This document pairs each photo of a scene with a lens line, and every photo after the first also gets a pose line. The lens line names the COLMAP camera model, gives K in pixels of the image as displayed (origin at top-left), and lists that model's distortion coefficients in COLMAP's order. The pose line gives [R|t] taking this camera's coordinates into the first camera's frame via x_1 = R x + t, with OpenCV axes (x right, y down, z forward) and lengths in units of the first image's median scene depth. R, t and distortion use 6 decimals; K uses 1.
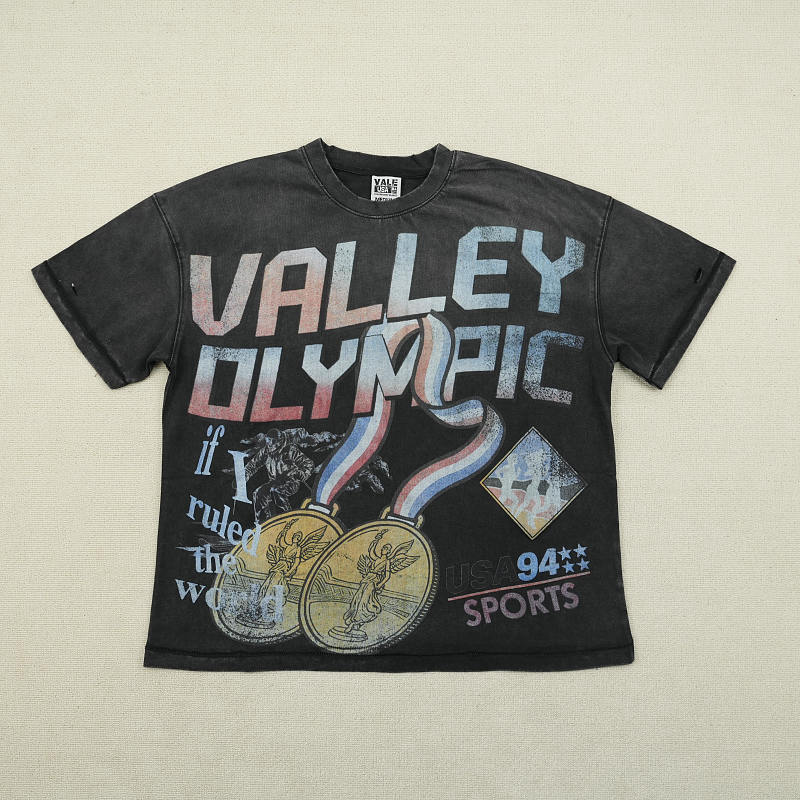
lens RADIAL K [[942.0, 0, 399.8], [0, 942.0, 400.6], [0, 0, 1]] dist [-0.004886, 0.000000]
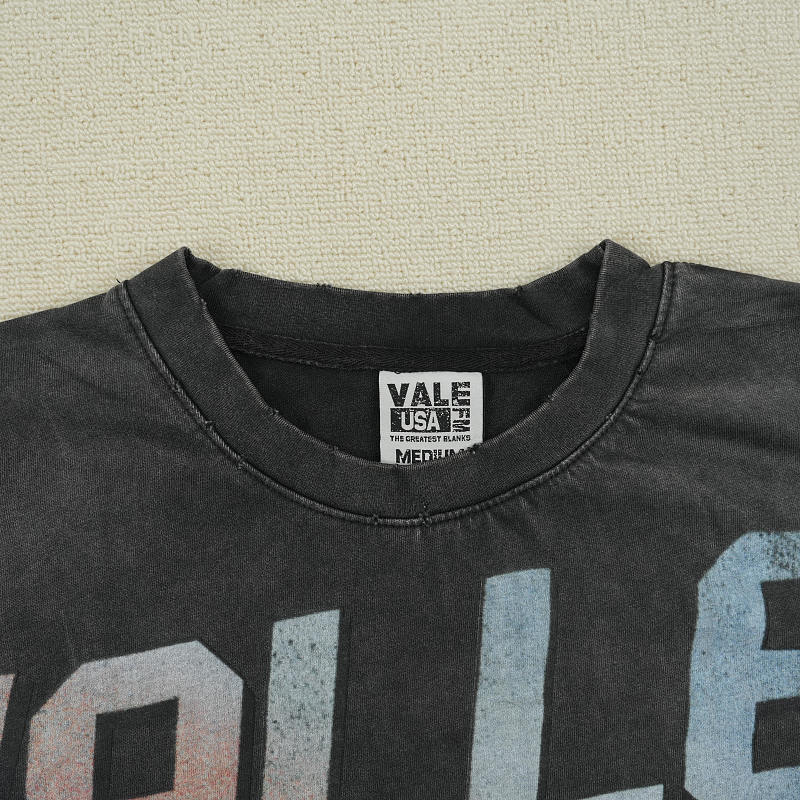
lens RADIAL K [[942.0, 0, 403.1], [0, 942.0, 394.9], [0, 0, 1]] dist [-0.004886, 0.000000]
pose [[0.997630, -0.066565, 0.017448, -0.028274], [0.063990, 0.990640, 0.120572, -0.273714], [-0.025310, -0.119169, 0.992551, 0.739276]]
